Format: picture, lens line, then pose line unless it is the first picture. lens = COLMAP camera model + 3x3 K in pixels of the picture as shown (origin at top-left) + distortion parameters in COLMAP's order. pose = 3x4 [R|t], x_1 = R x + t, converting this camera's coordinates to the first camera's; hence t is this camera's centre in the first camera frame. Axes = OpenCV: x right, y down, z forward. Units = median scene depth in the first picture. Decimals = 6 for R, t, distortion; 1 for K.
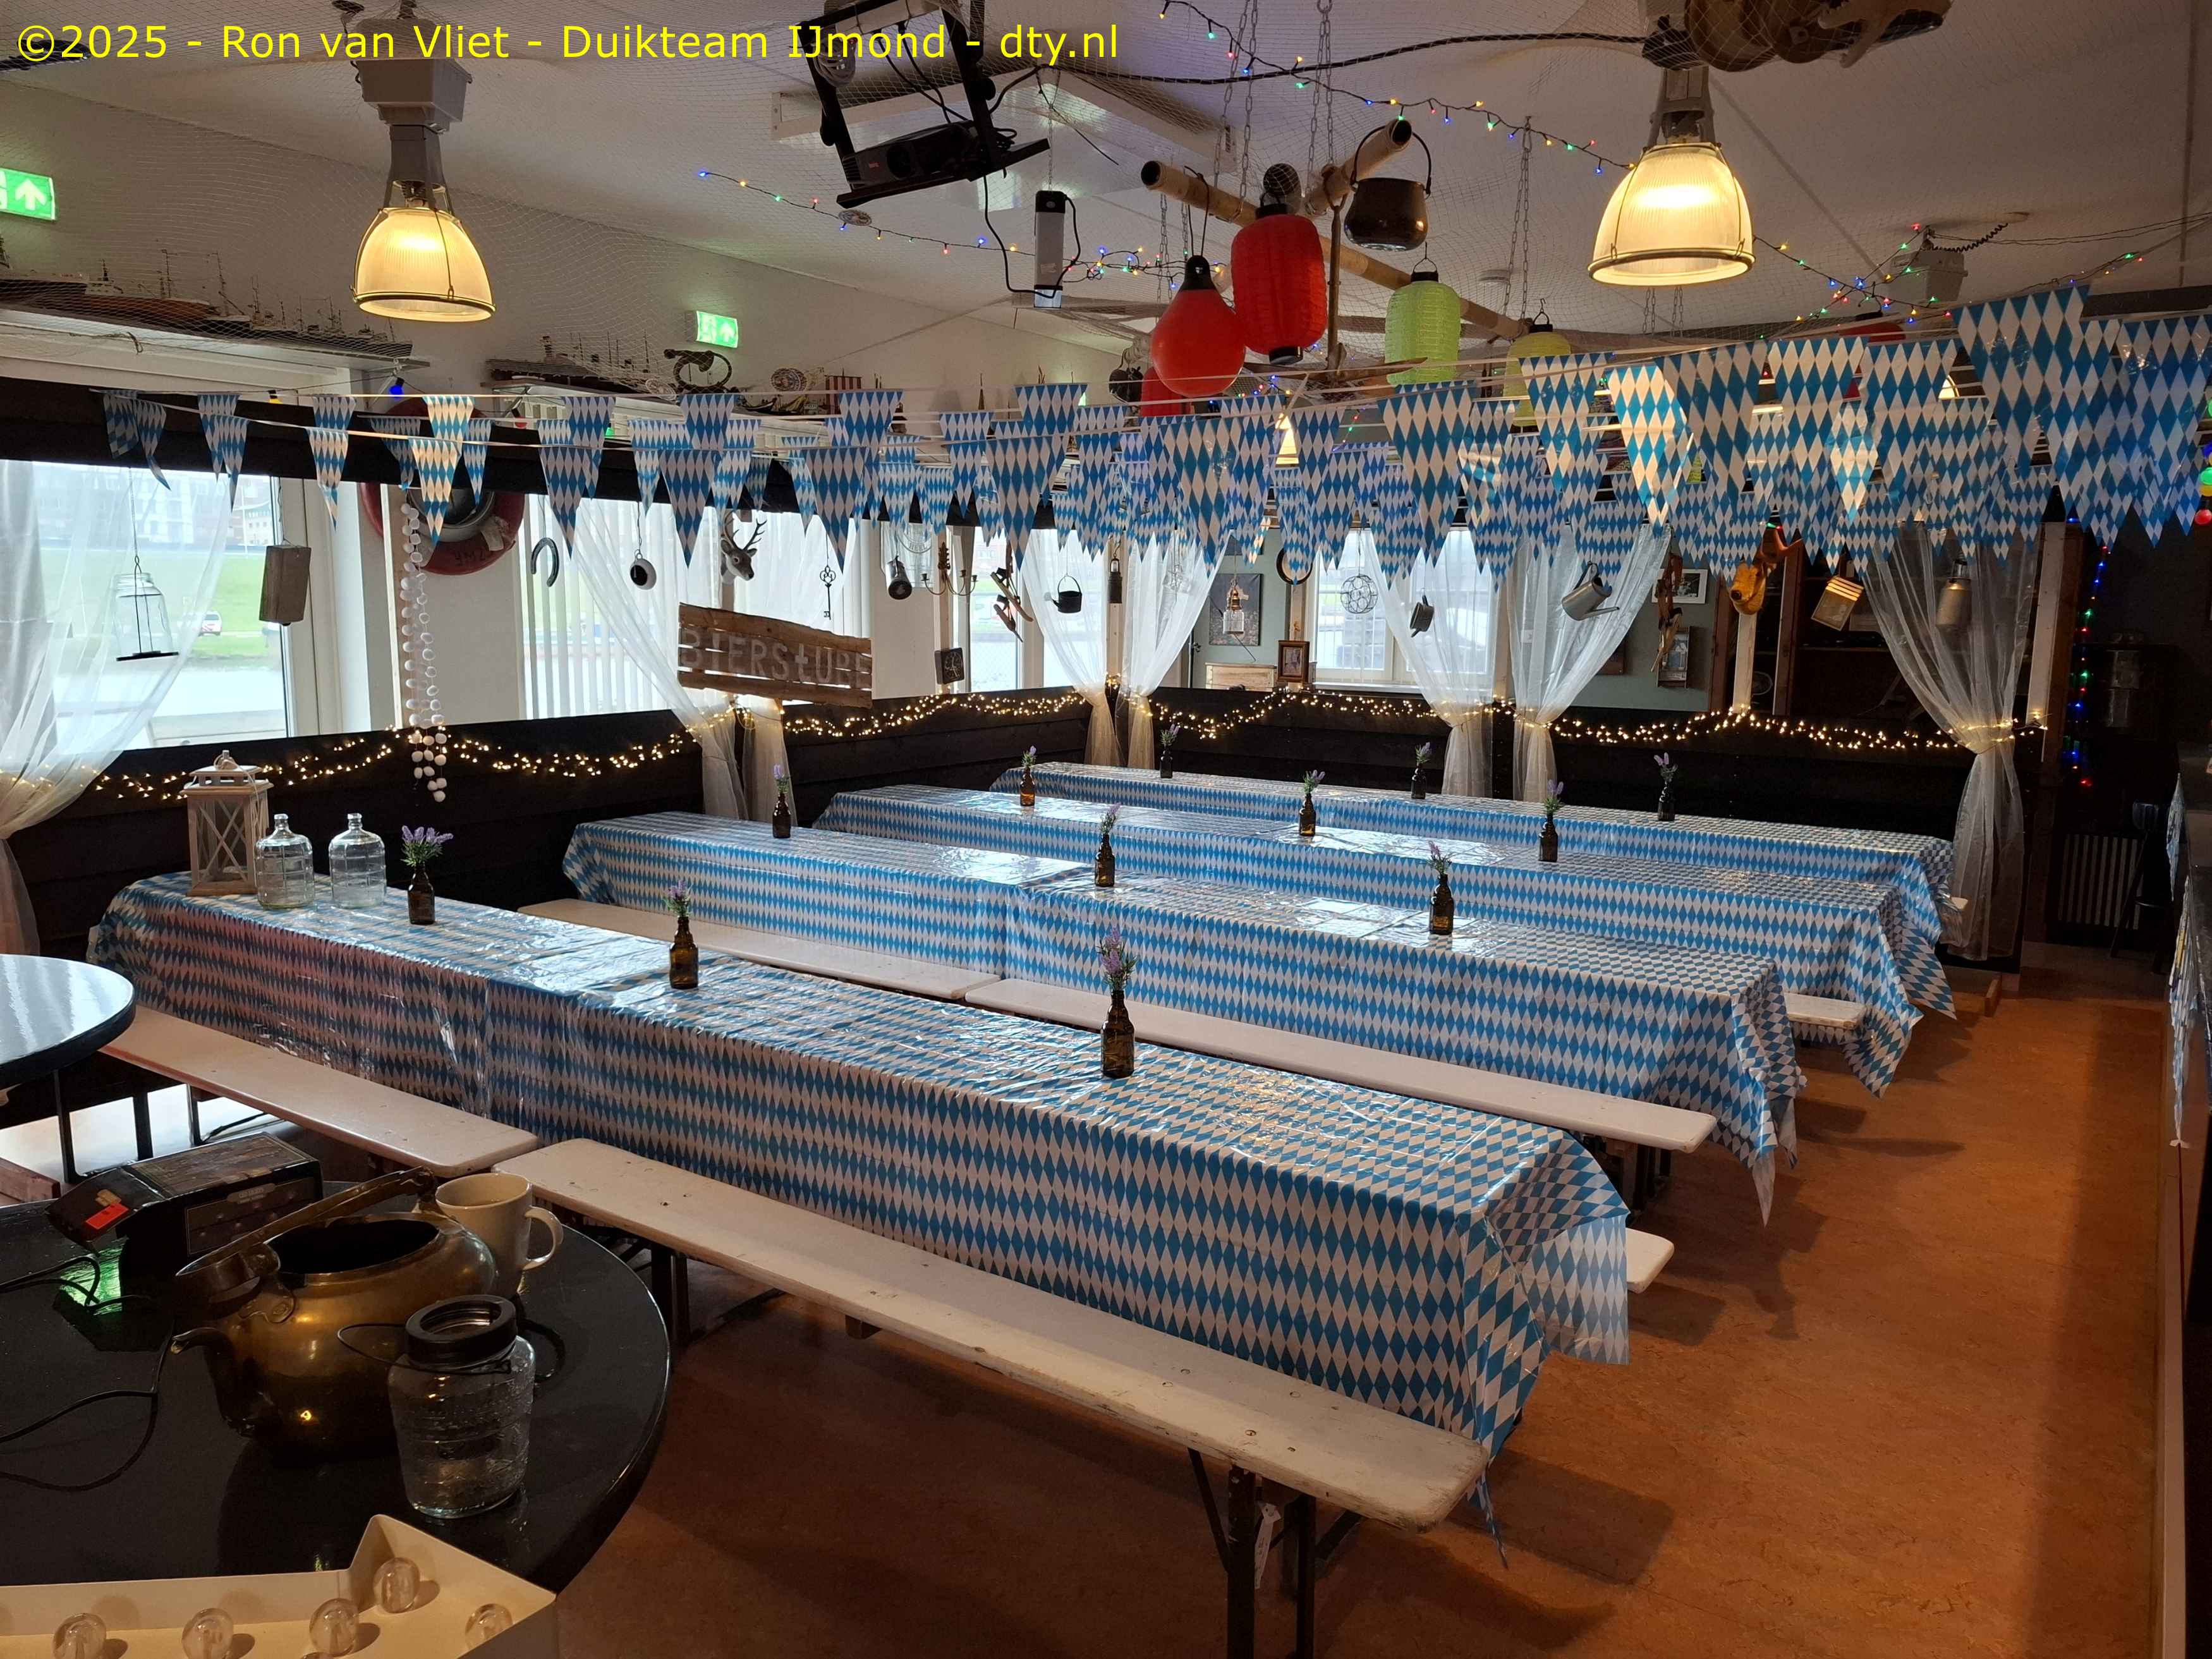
lens RADIAL K [[1570.3, 0, 1092.9], [0, 1570.3, 816.8], [0, 0, 1]] dist [0.010974, -0.005640]
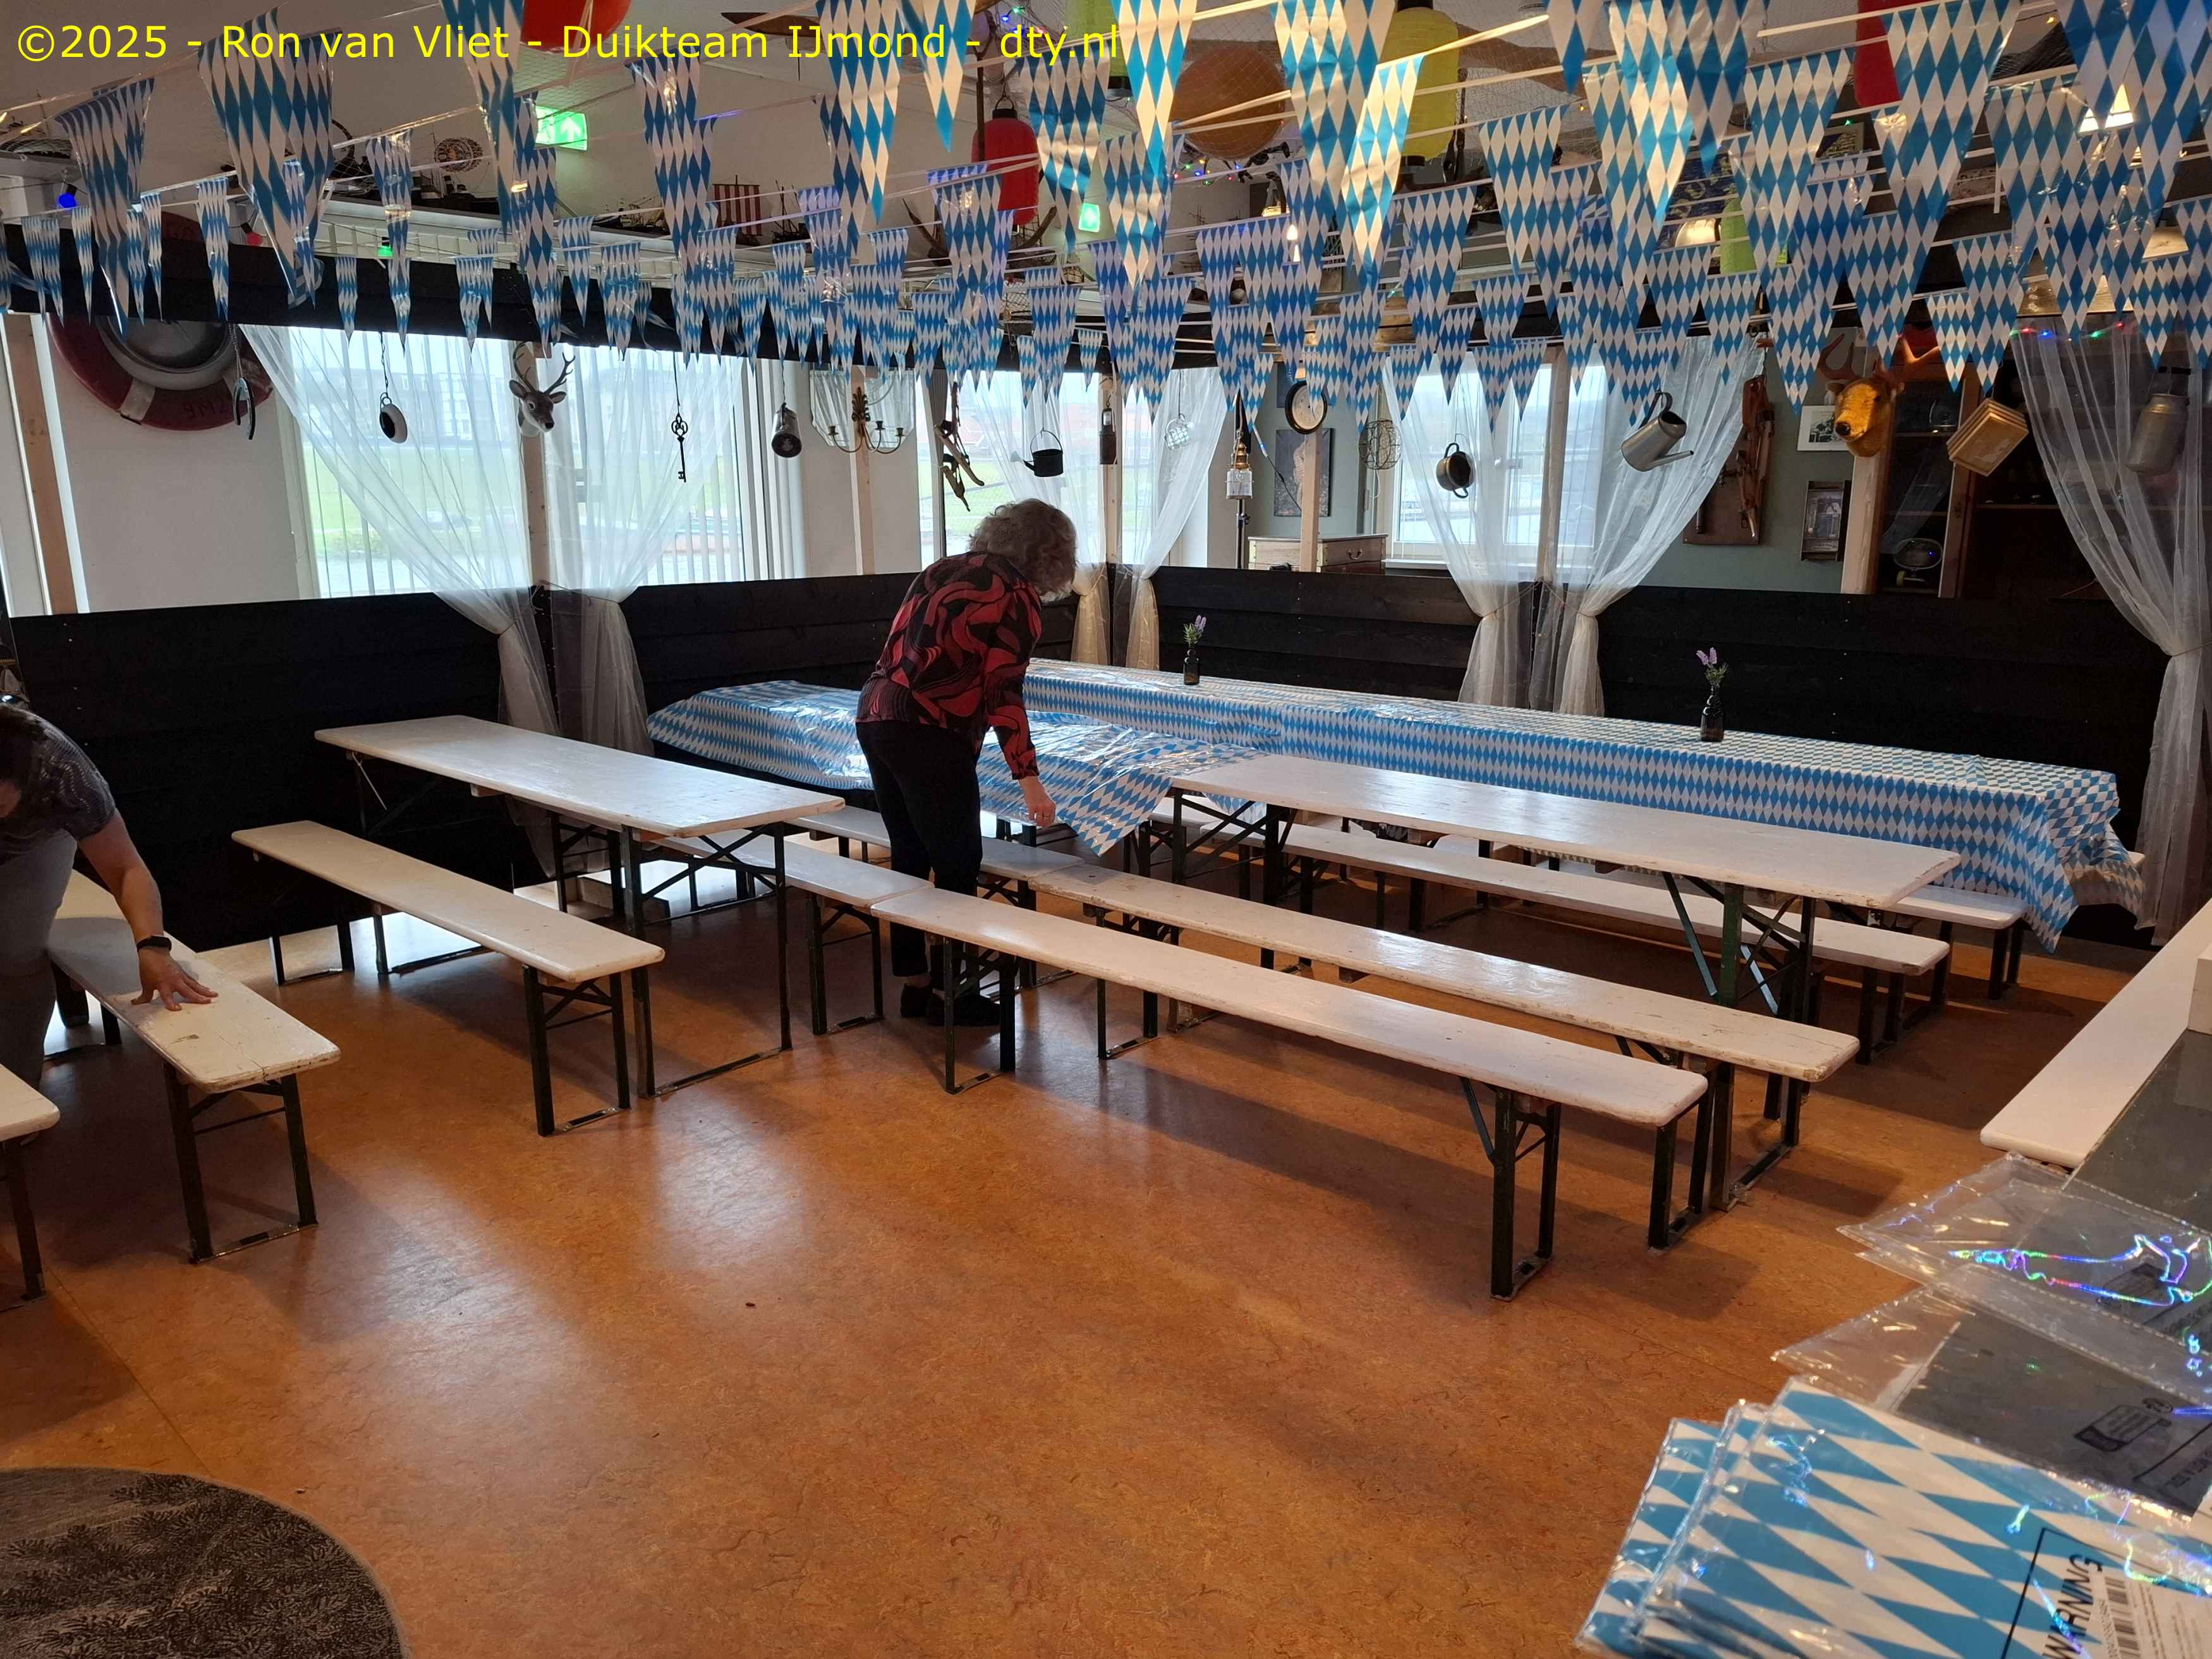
lens RADIAL K [[1570.3, 0, 1117.9], [0, 1570.3, 848.2], [0, 0, 1]] dist [0.010974, -0.005640]
pose [[0.986166, 0.024051, -0.164008, 0.196266], [-0.009616, 0.996053, 0.088244, -0.008608], [0.165483, -0.085446, 0.982504, 0.207541]]
